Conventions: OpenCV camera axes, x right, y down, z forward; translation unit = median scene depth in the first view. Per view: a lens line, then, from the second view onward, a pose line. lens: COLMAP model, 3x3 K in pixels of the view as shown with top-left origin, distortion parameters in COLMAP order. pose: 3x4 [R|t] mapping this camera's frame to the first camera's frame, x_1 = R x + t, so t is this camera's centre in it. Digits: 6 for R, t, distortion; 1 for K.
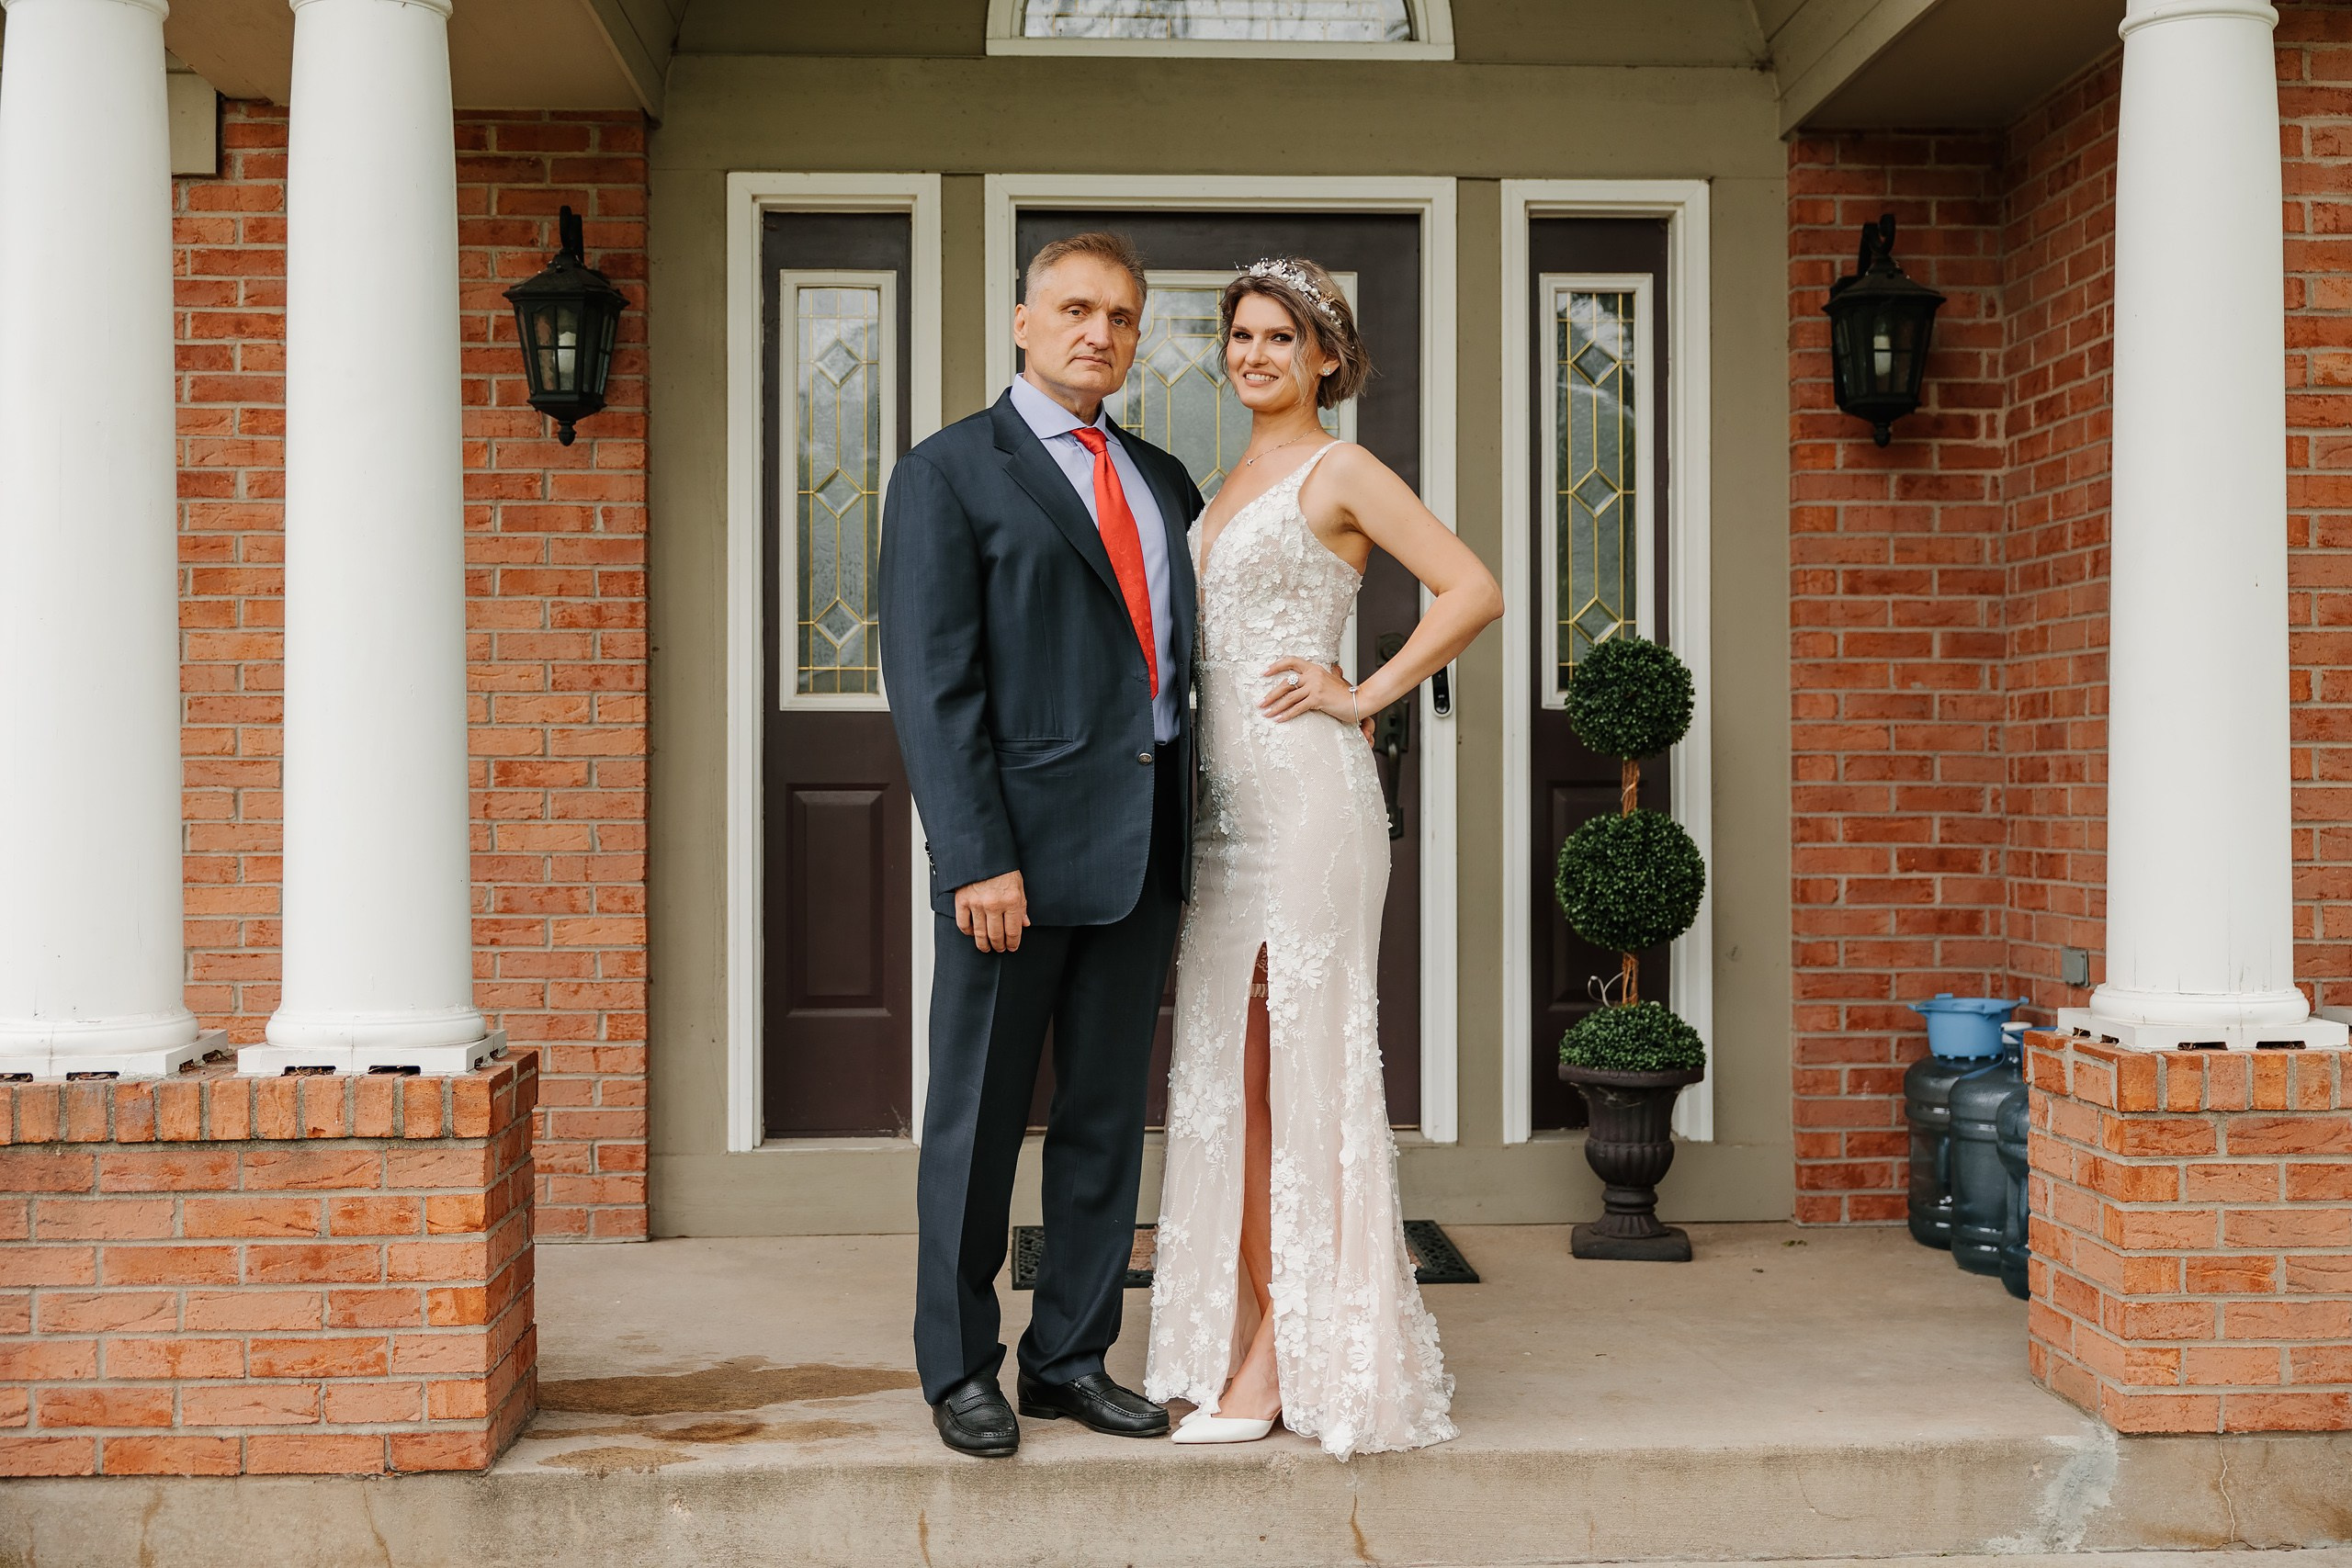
lens RADIAL K [[2901.4, 0, 1176.0], [0, 2901.4, 784.0], [0, 0, 1]] dist [-0.017389, -0.001489]
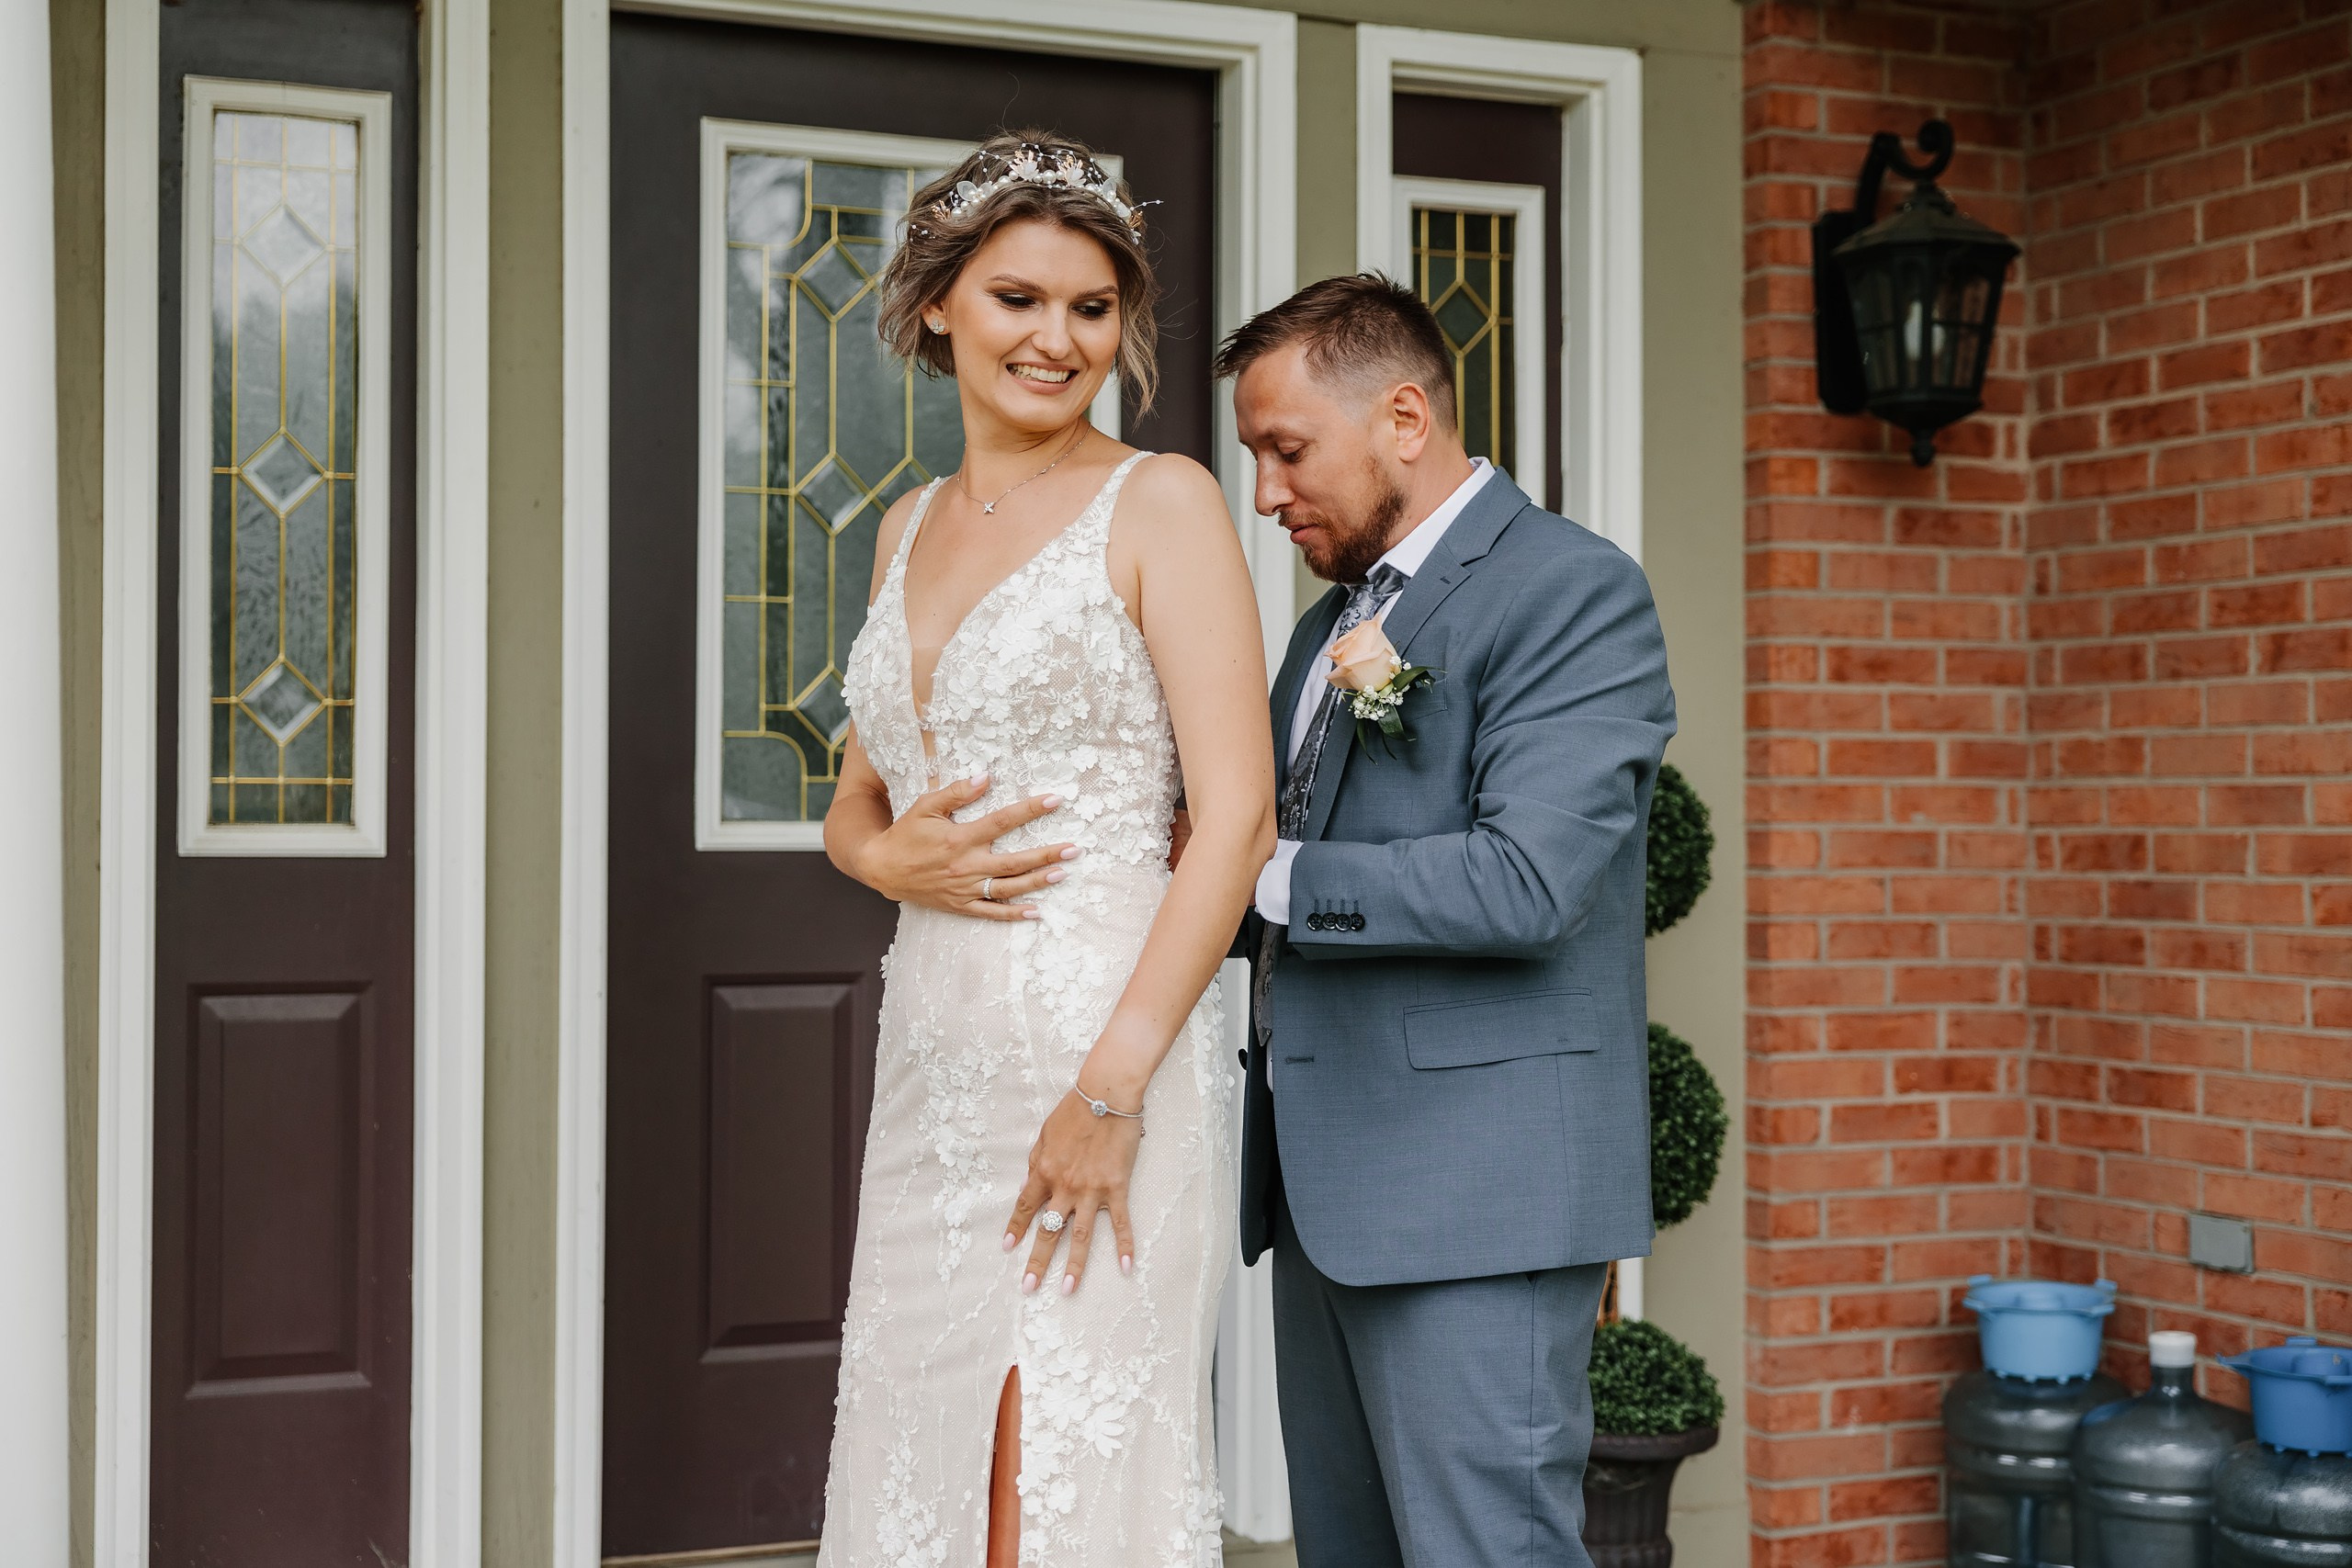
lens RADIAL K [[3423.2, 0, 1164.5], [0, 3423.2, 775.5], [0, 0, 1]] dist [0.016450, -0.003429]
pose [[0.937440, 0.007667, 0.348062, -0.193867], [-0.003622, 0.999918, -0.012269, -0.034219], [-0.348127, 0.010241, 0.937391, 0.315341]]
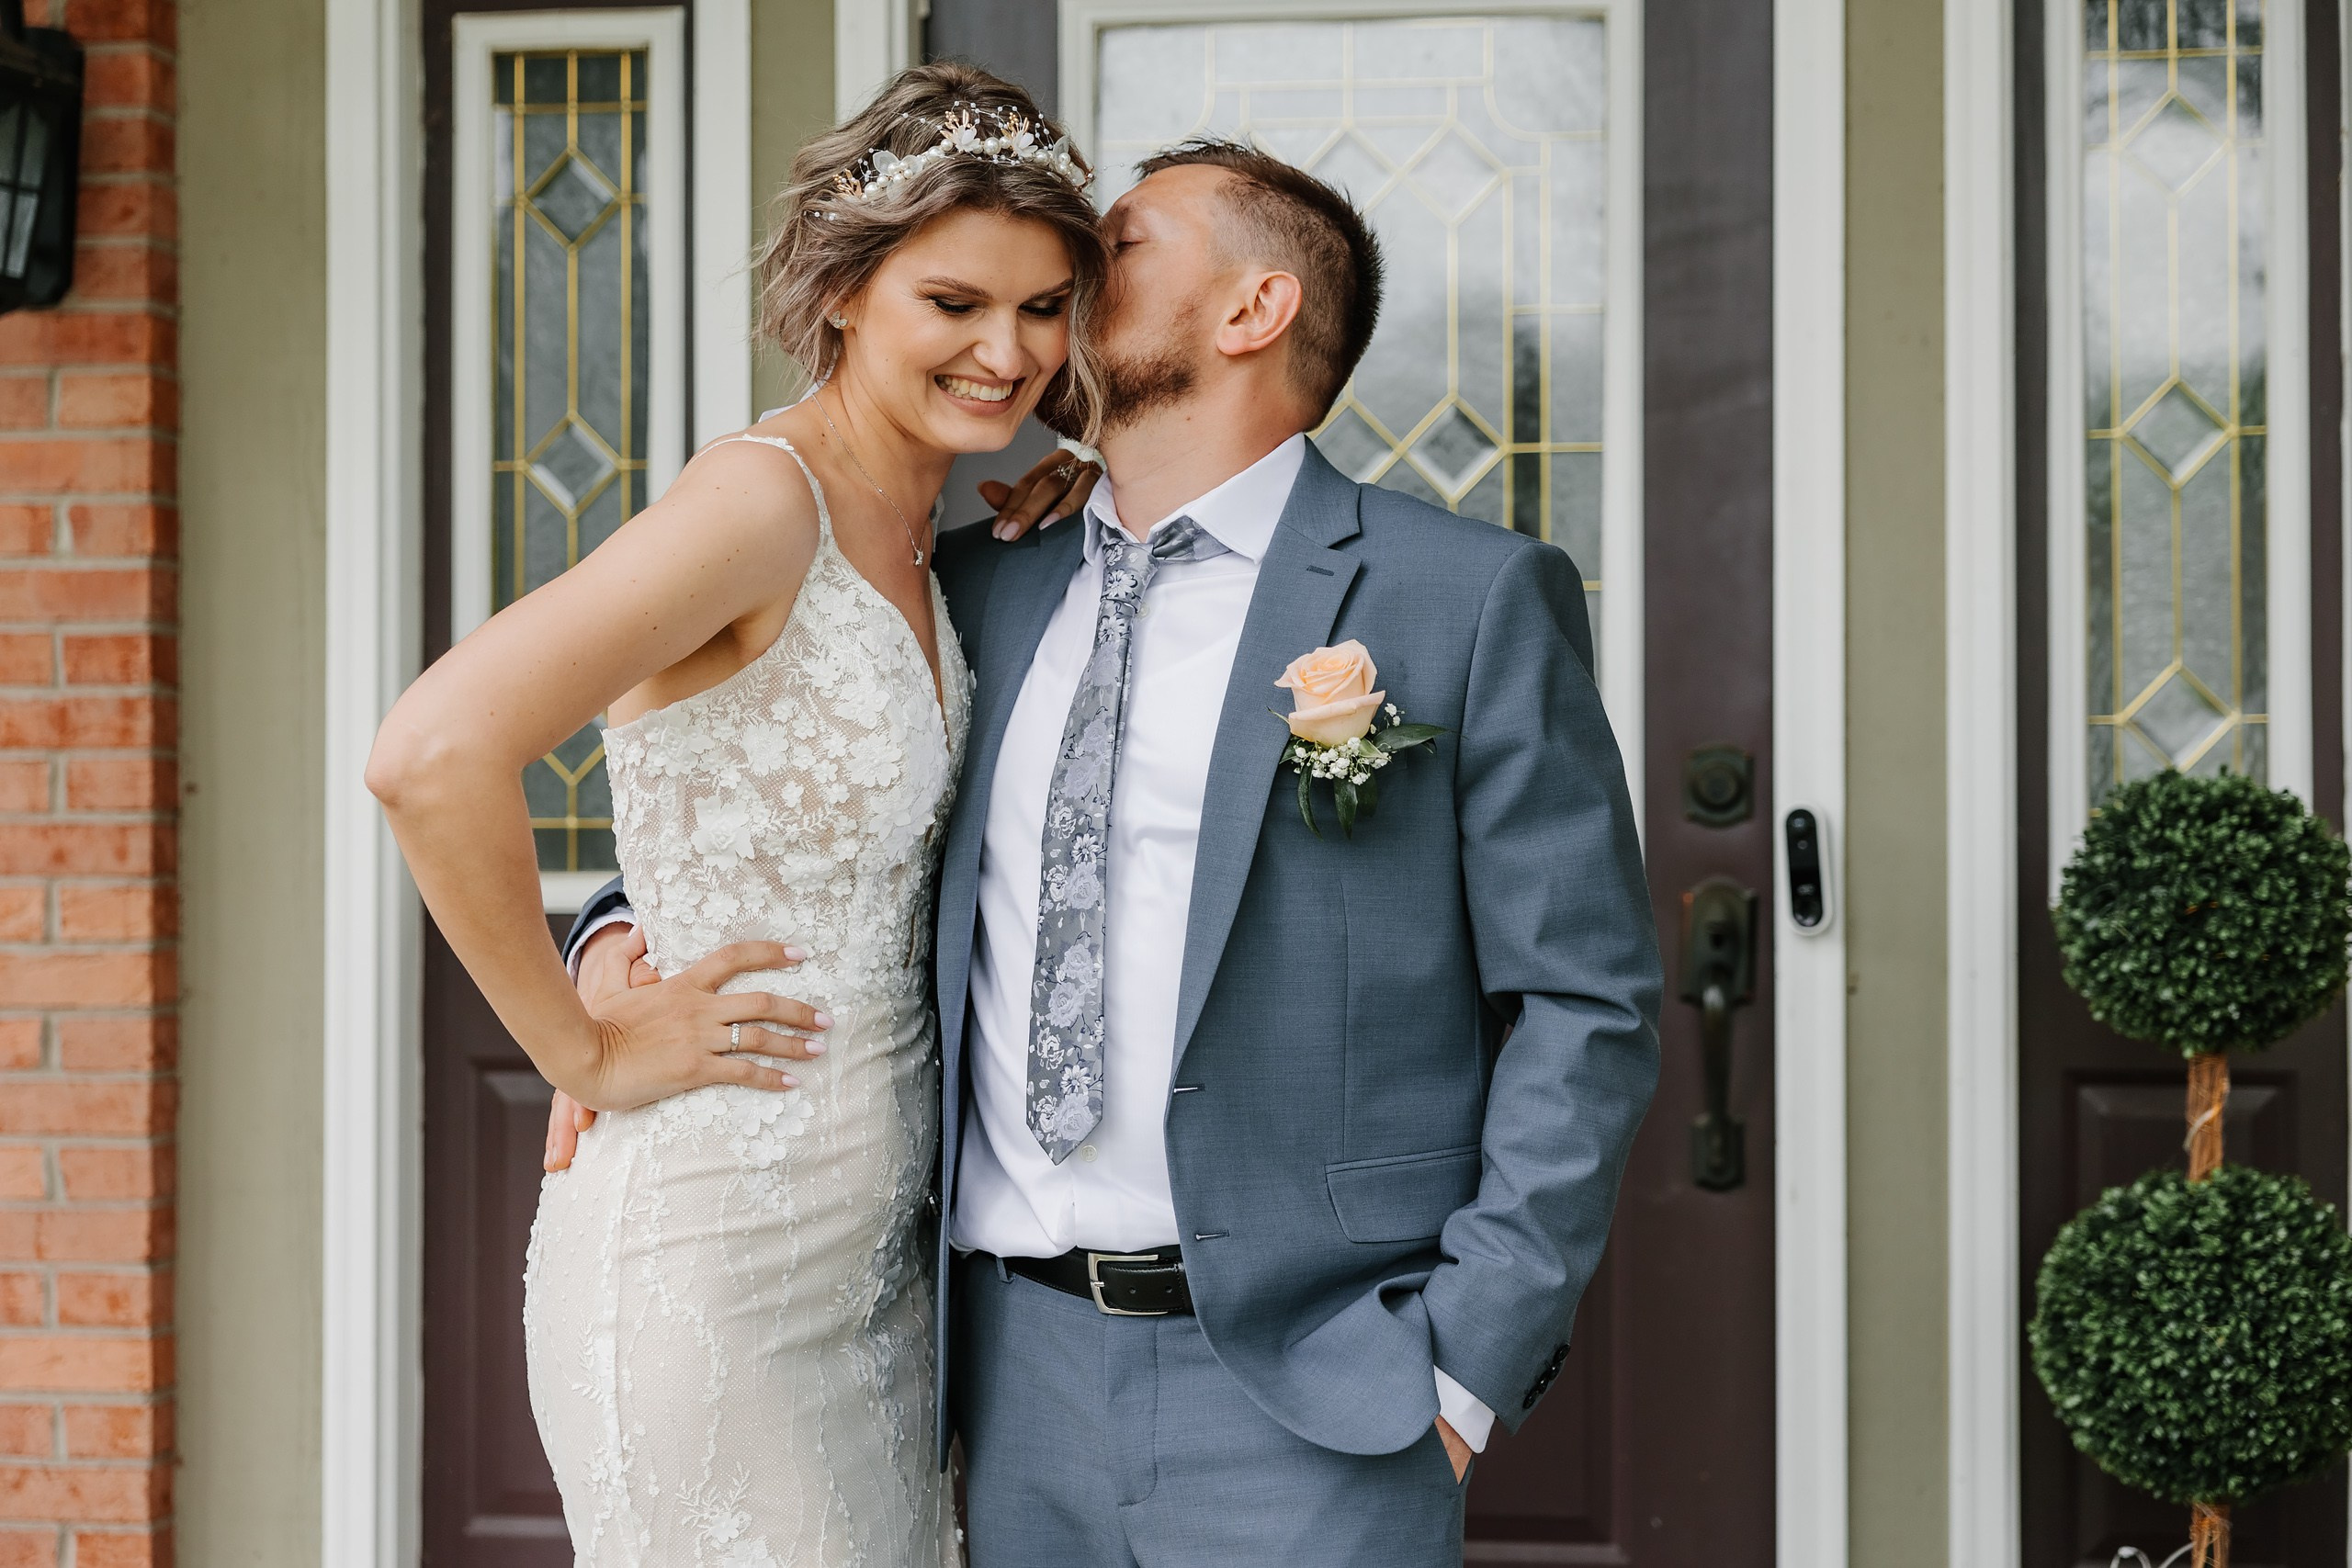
lens RADIAL K [[3796.0, 0, 1166.1], [0, 3796.0, 784.4], [0, 0, 1]] dist [0.046647, -0.189230]
pose [[0.978367, -0.001348, -0.206874, 0.118791], [-0.001166, 0.999927, -0.012030, -0.040008], [0.206875, 0.012011, 0.978294, 0.401918]]
